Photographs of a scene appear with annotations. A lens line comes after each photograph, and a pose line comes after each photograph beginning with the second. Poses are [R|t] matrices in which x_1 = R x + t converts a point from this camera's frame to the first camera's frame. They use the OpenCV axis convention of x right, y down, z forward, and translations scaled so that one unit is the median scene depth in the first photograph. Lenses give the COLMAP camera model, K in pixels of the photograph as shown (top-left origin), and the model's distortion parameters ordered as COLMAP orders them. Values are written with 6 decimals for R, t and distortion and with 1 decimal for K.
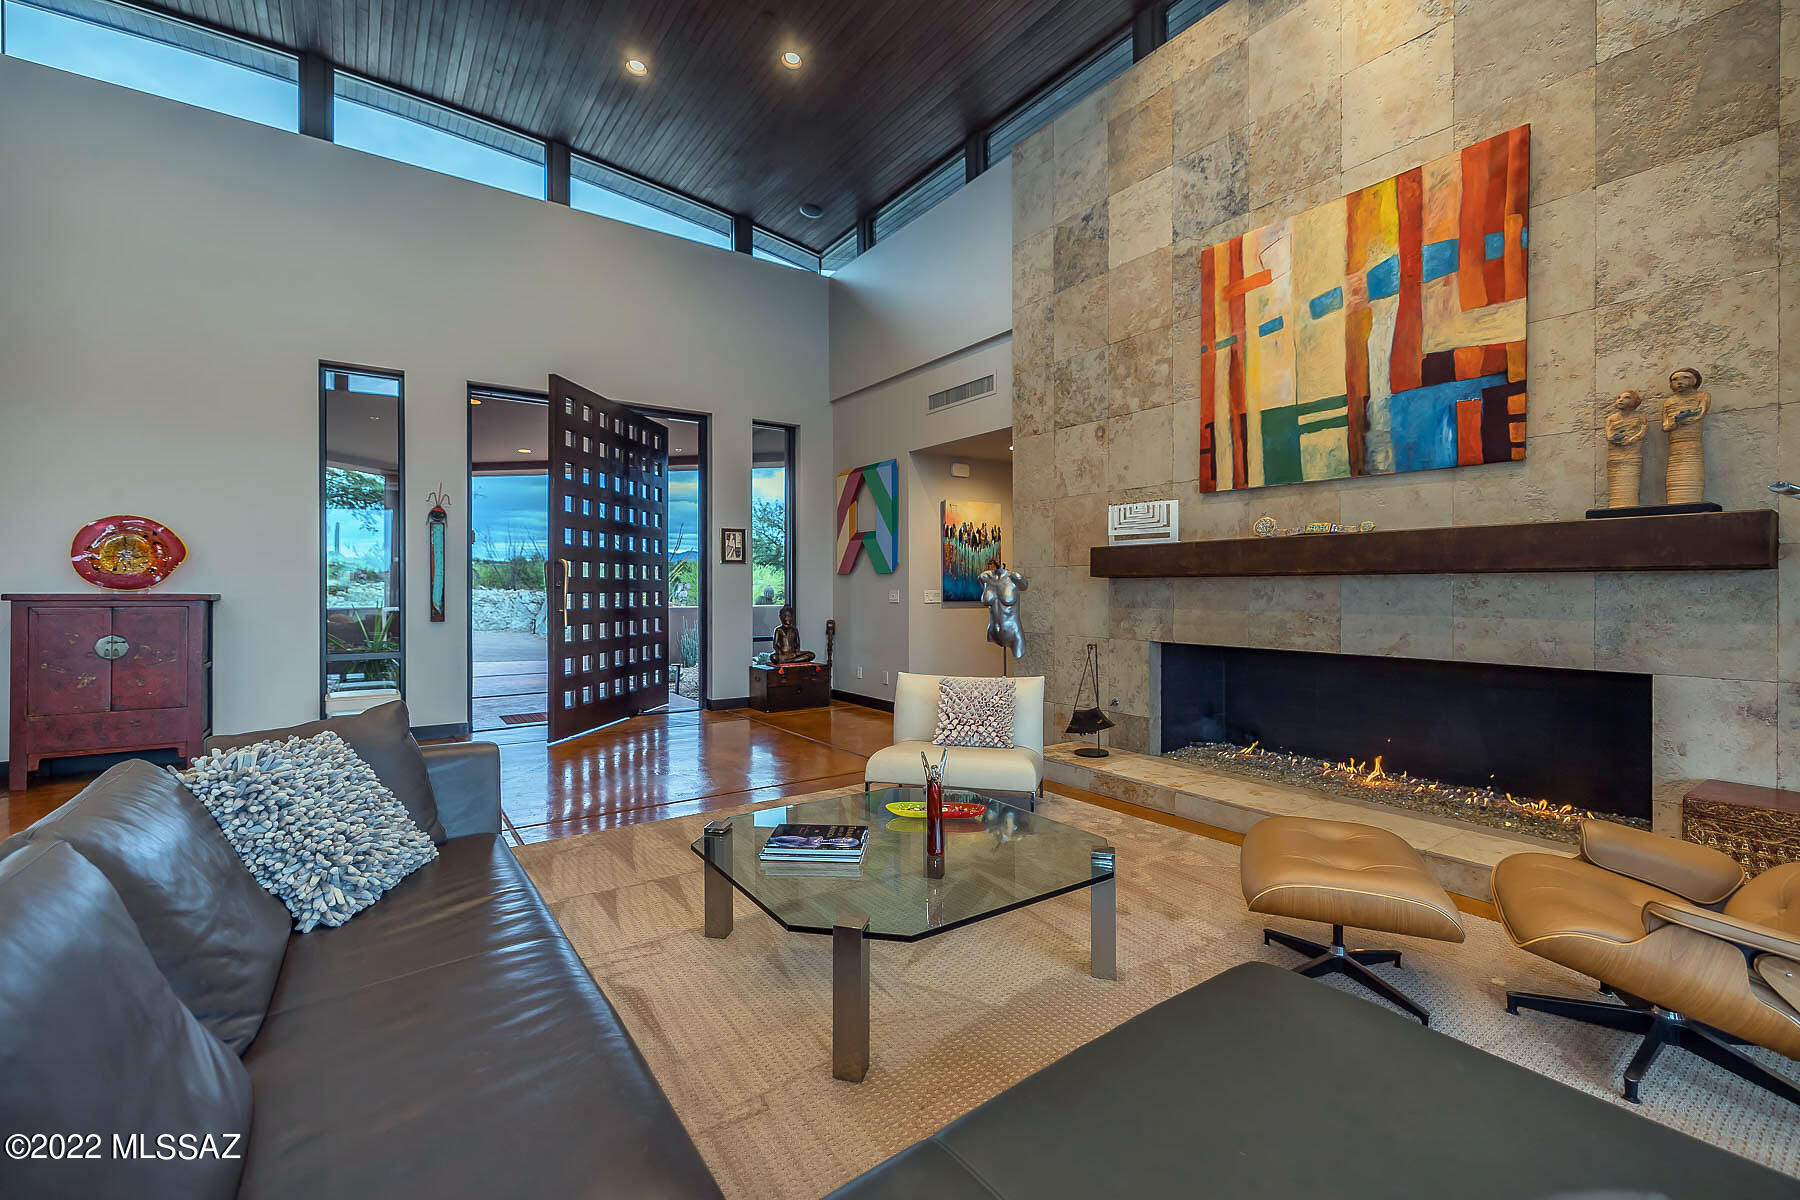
lens RADIAL K [[756.3, 0, 865.0], [0, 756.3, 588.3], [0, 0, 1]] dist [-0.000035, -0.000174]
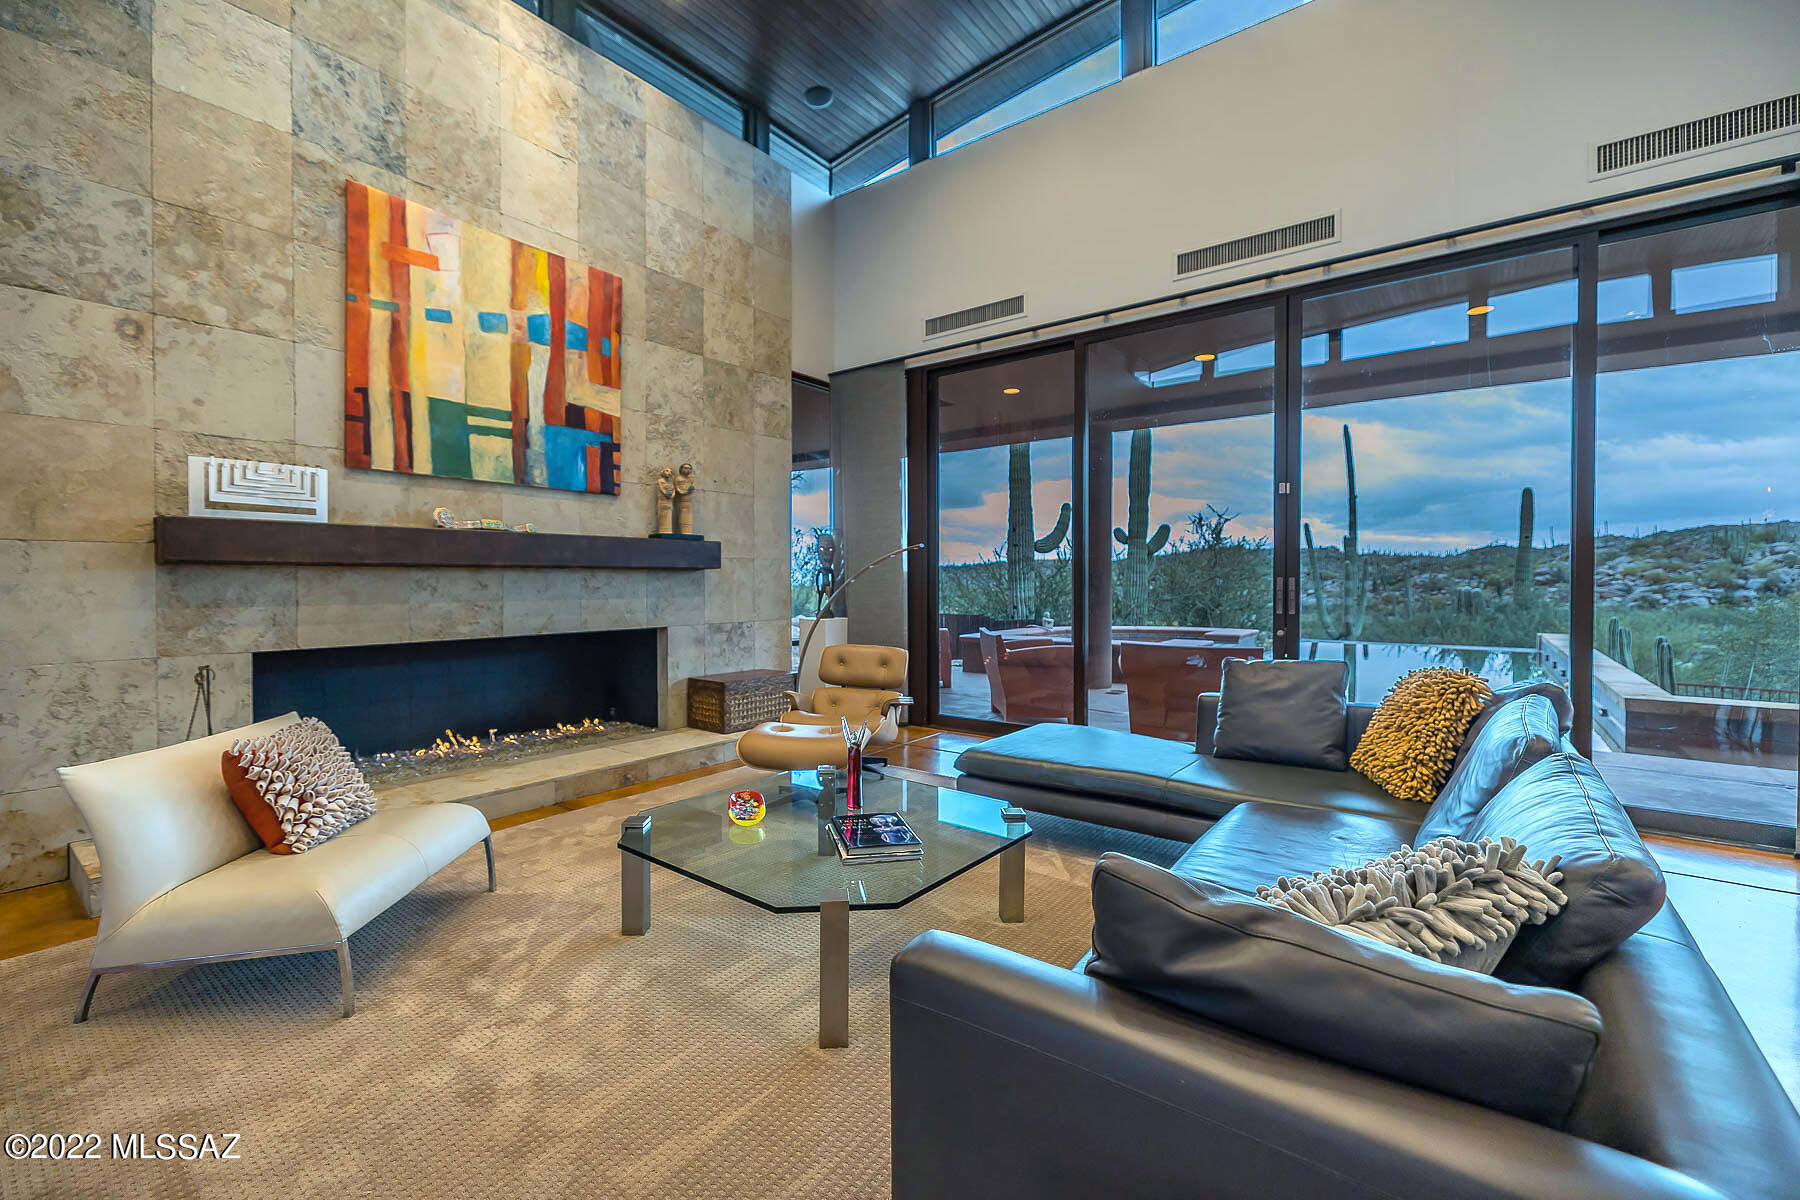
lens RADIAL K [[756.3, 0, 865.0], [0, 756.3, 588.3], [0, 0, 1]] dist [-0.000035, -0.000174]
pose [[-0.295369, -0.006779, 0.955359, -0.611475], [0.005083, 0.999950, 0.008667, 0.006053], [-0.955370, 0.007416, -0.295320, 0.805822]]
